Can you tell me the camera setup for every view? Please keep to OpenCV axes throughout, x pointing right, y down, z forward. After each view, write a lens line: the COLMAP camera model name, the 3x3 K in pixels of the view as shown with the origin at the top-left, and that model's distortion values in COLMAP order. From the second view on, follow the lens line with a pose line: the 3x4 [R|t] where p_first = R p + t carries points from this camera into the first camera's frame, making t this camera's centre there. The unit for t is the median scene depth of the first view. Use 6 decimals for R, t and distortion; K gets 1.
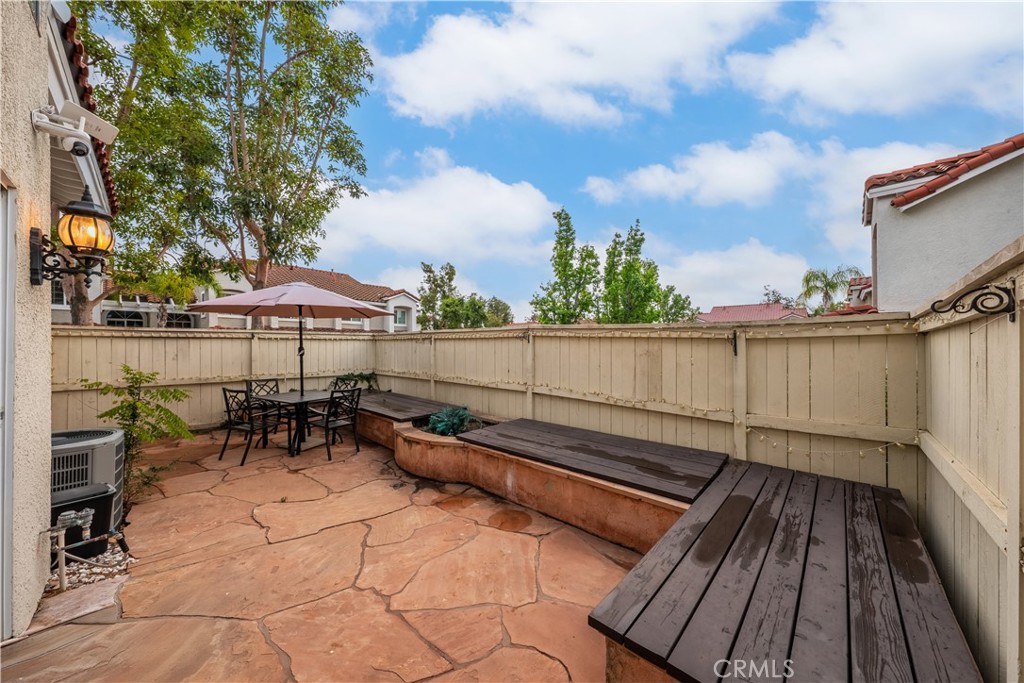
lens RADIAL K [[355.6, 0, 507.8], [0, 355.6, 344.4], [0, 0, 1]] dist [-0.005491, -0.000044]
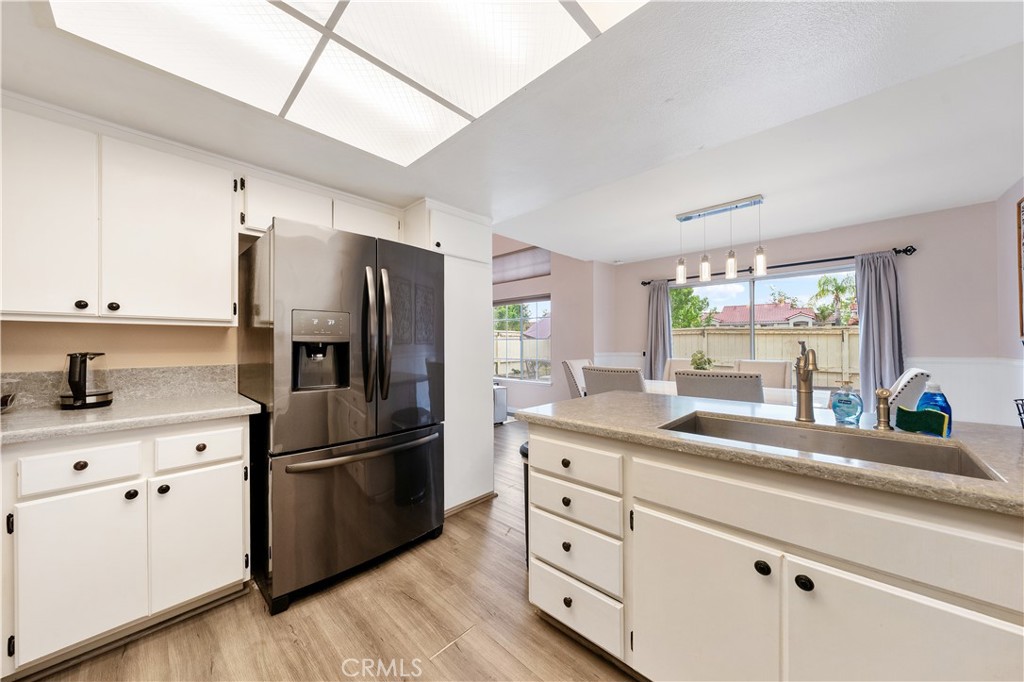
lens RADIAL K [[355.6, 0, 511.4], [0, 355.6, 343.1], [0, 0, 1]] dist [-0.005491, -0.000044]
pose [[0.999974, -0.001648, 0.007033, -0.133498], [0.001645, 0.999999, 0.000378, 0.003410], [-0.007034, -0.000366, 0.999975, -0.109666]]
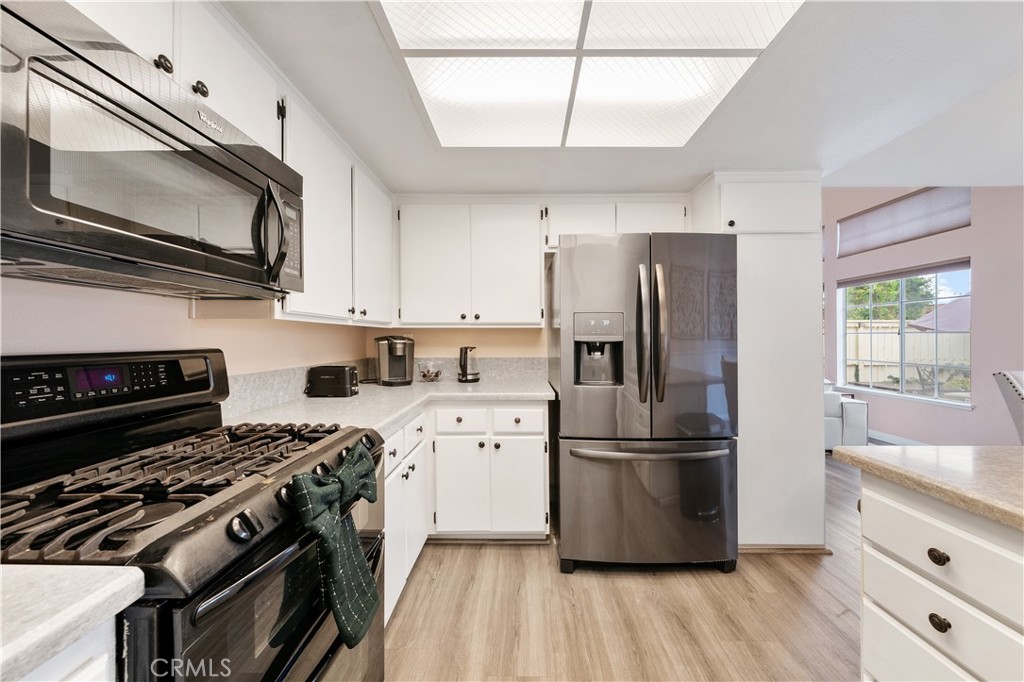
lens RADIAL K [[355.6, 0, 514.0], [0, 355.6, 338.6], [0, 0, 1]] dist [-0.005491, -0.000044]
pose [[0.683645, 0.002199, -0.729812, -0.125479], [0.002224, 0.999985, 0.005096, 0.001729], [0.729812, -0.005107, 0.683629, -0.101781]]
